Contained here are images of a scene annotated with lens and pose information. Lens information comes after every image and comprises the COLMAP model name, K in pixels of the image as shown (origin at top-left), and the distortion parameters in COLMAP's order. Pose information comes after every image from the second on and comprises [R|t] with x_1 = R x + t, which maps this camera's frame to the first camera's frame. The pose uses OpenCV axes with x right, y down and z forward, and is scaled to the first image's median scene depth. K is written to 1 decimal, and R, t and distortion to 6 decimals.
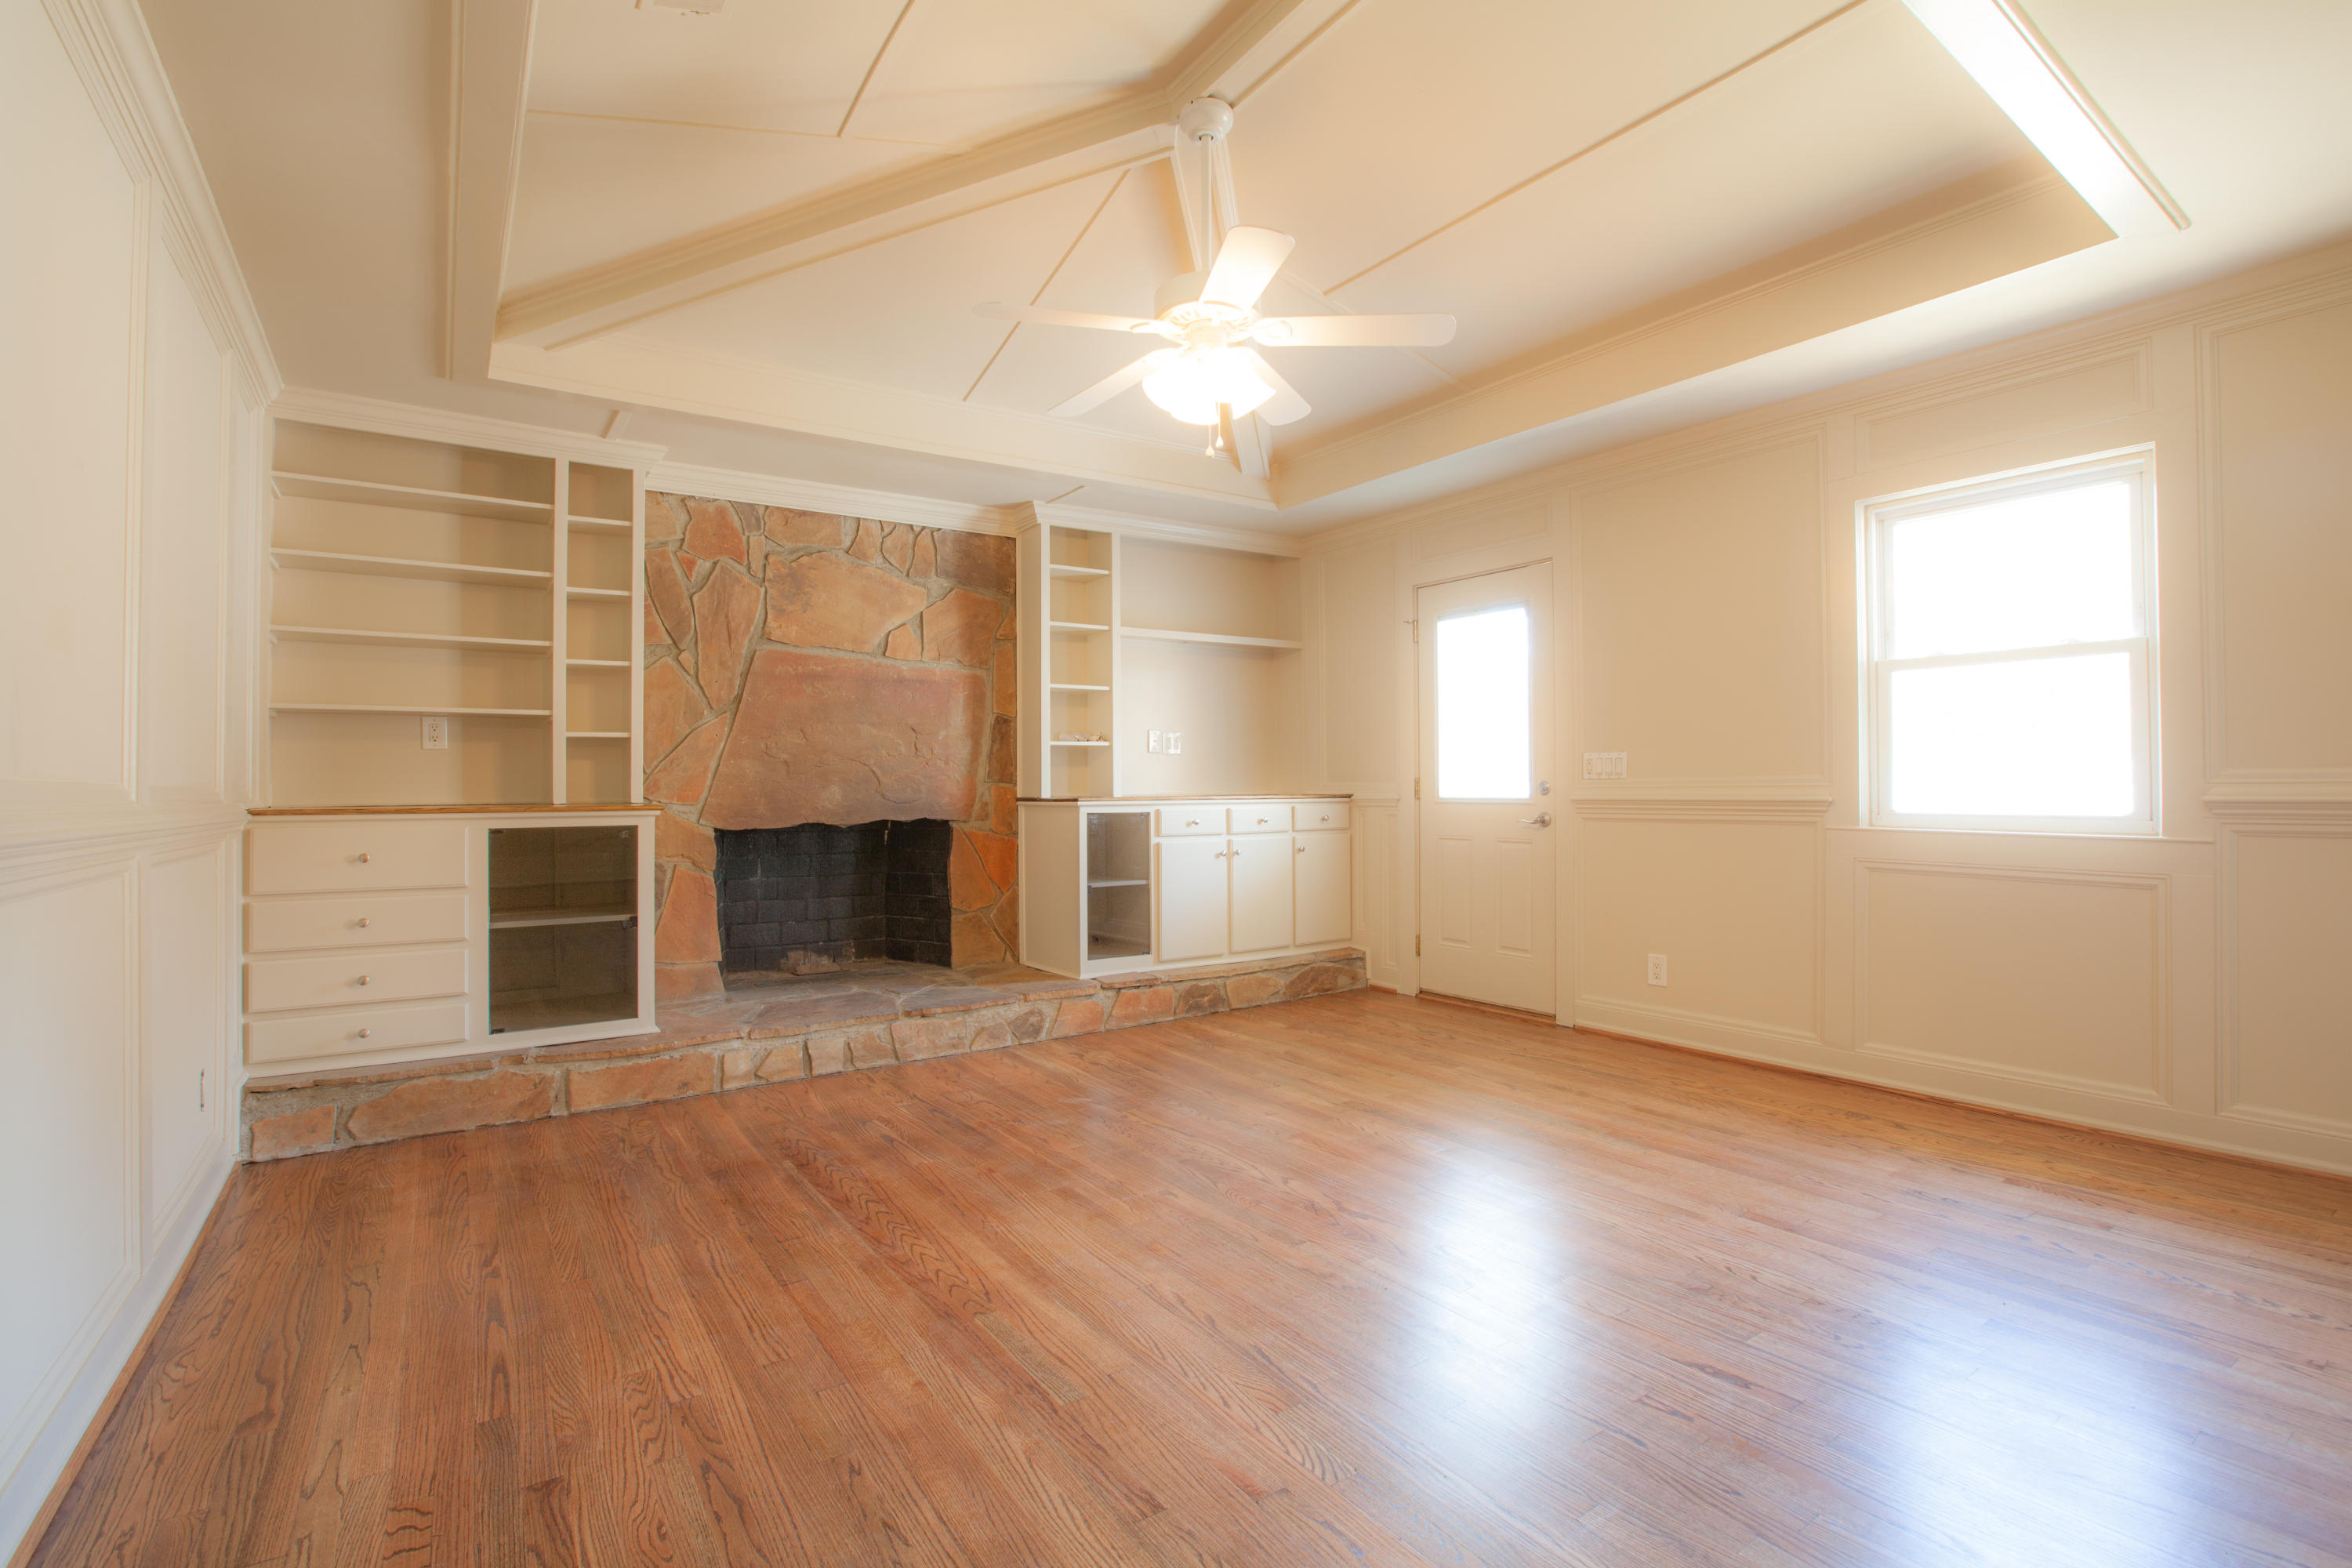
lens RADIAL K [[1067.2, 0, 1177.9], [0, 1067.2, 783.3], [0, 0, 1]] dist [-0.034266, 0.000122]
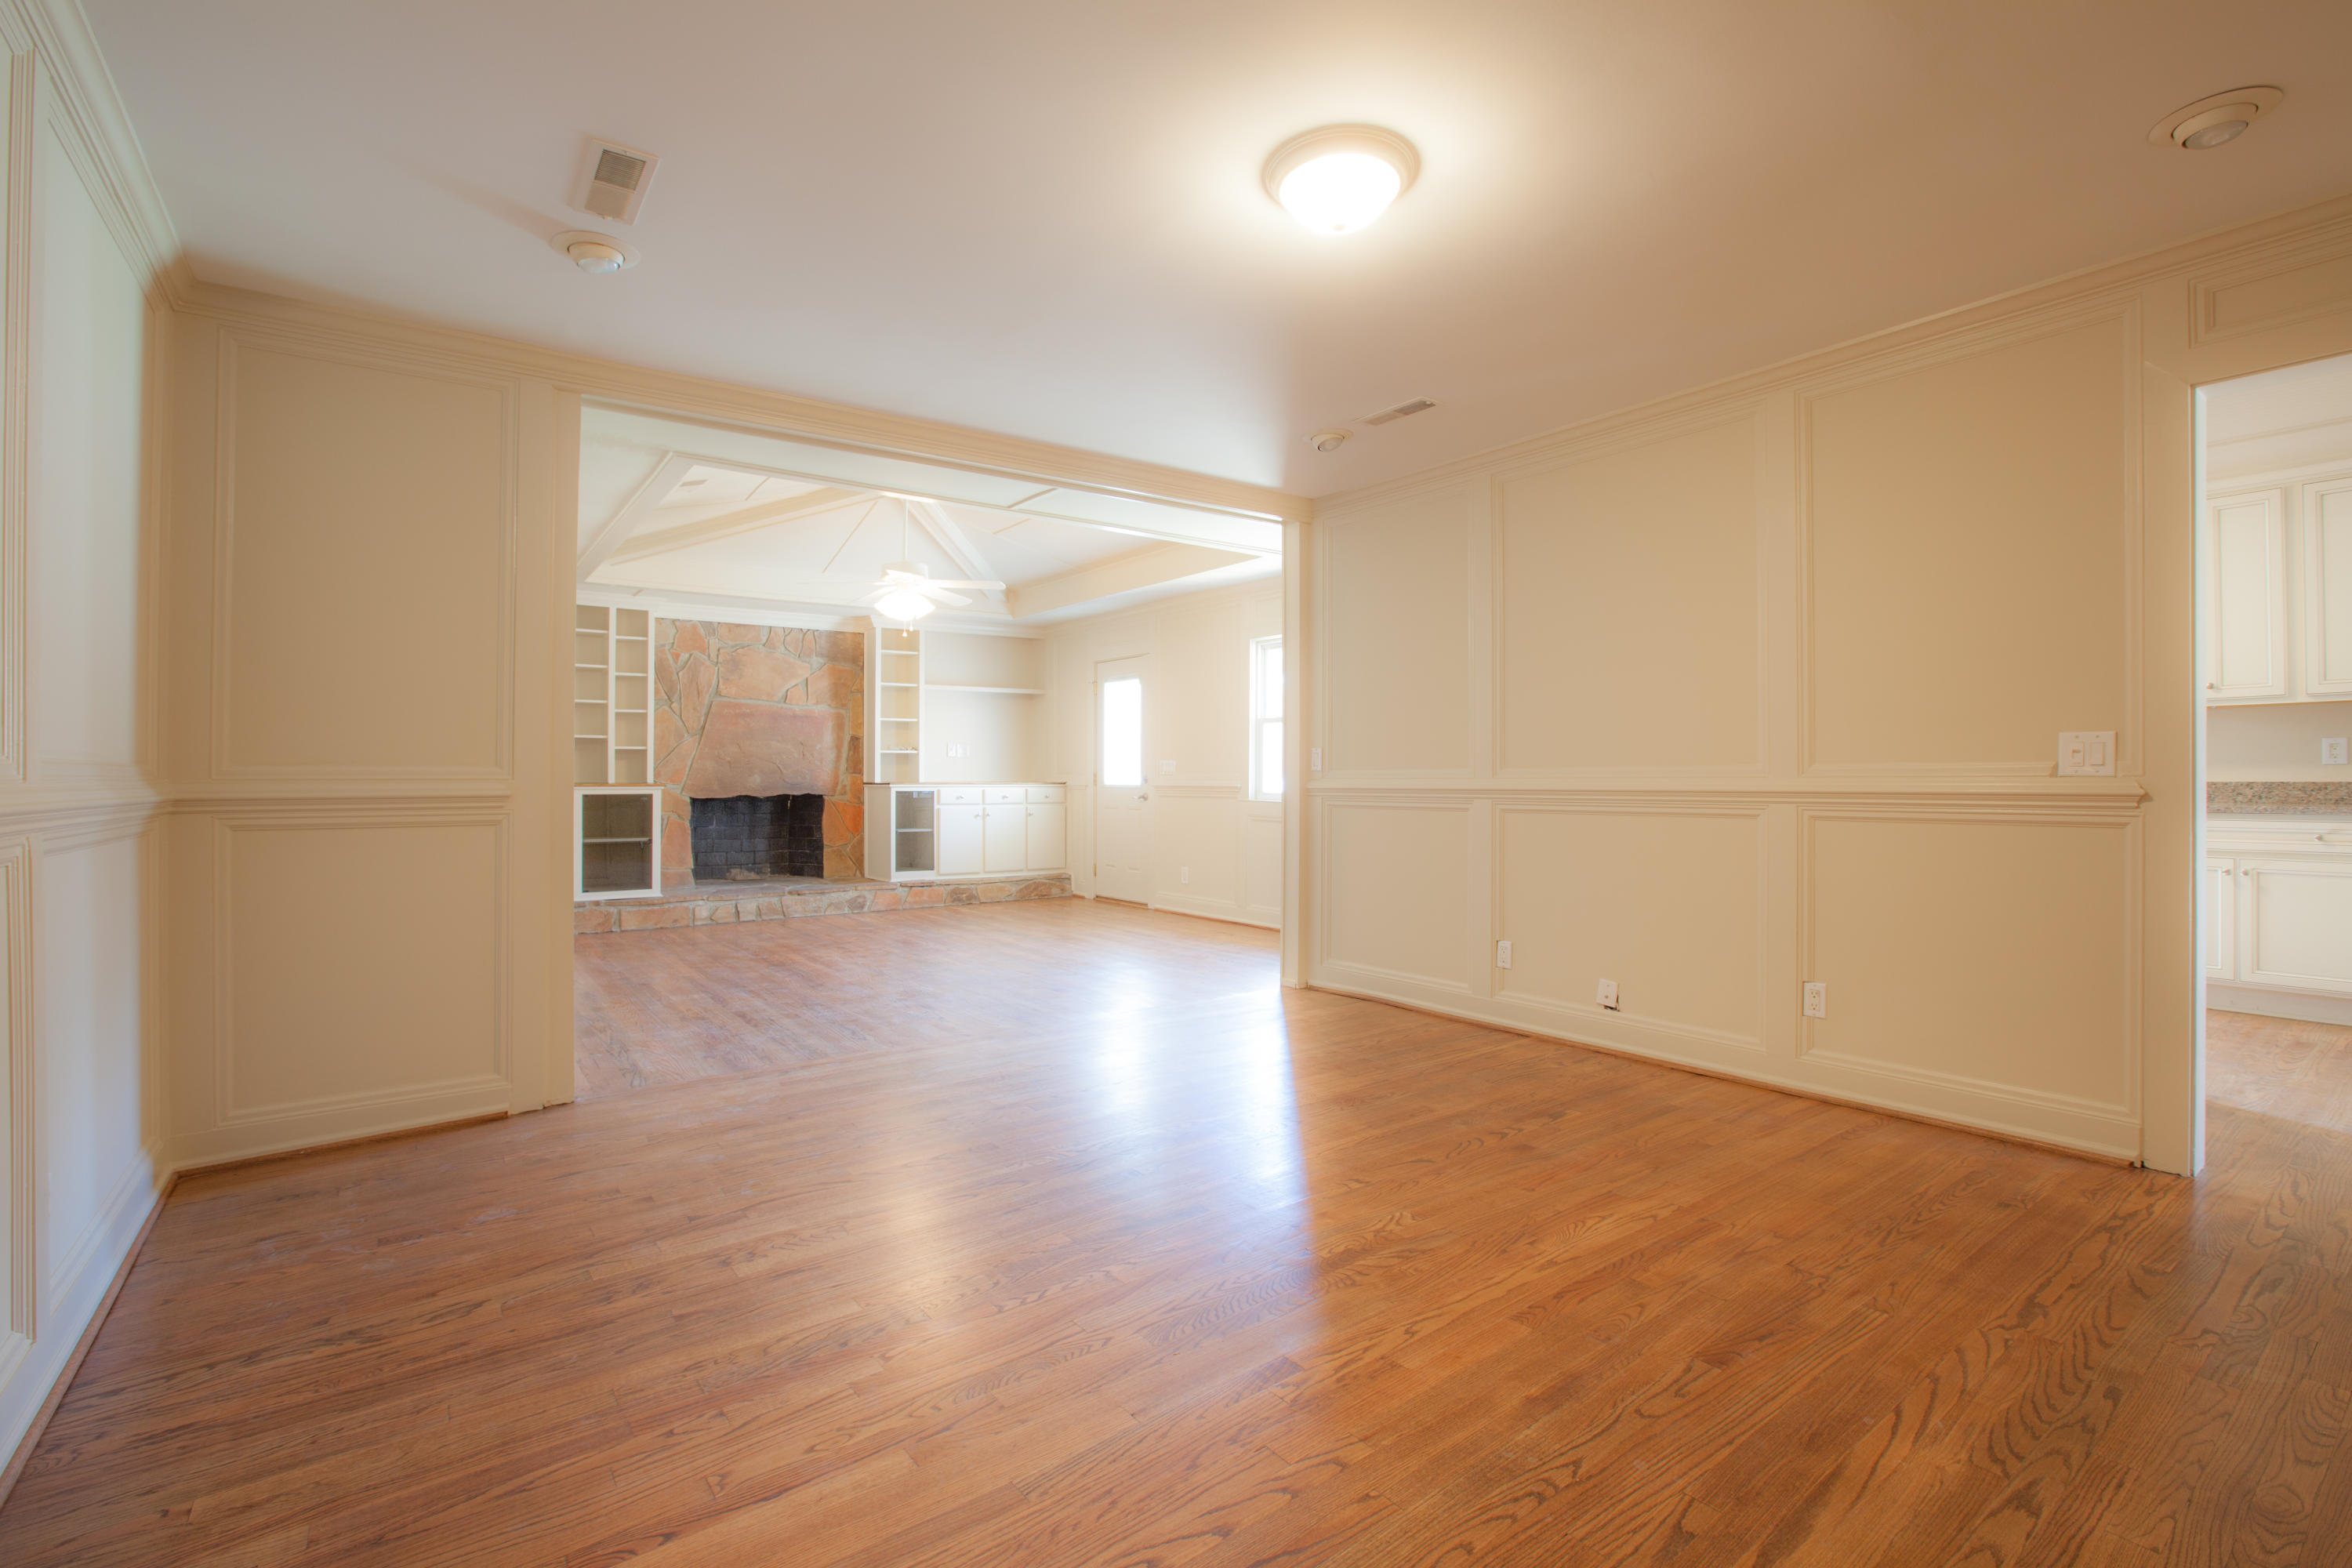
lens RADIAL K [[1072.0, 0, 1174.1], [0, 1072.0, 786.1], [0, 0, 1]] dist [-0.043528, 0.006700]
pose [[0.999705, 0.008332, 0.022823, 0.353591], [-0.008600, 0.999895, 0.011670, -0.006030], [-0.022723, -0.011863, 0.999671, -0.845482]]
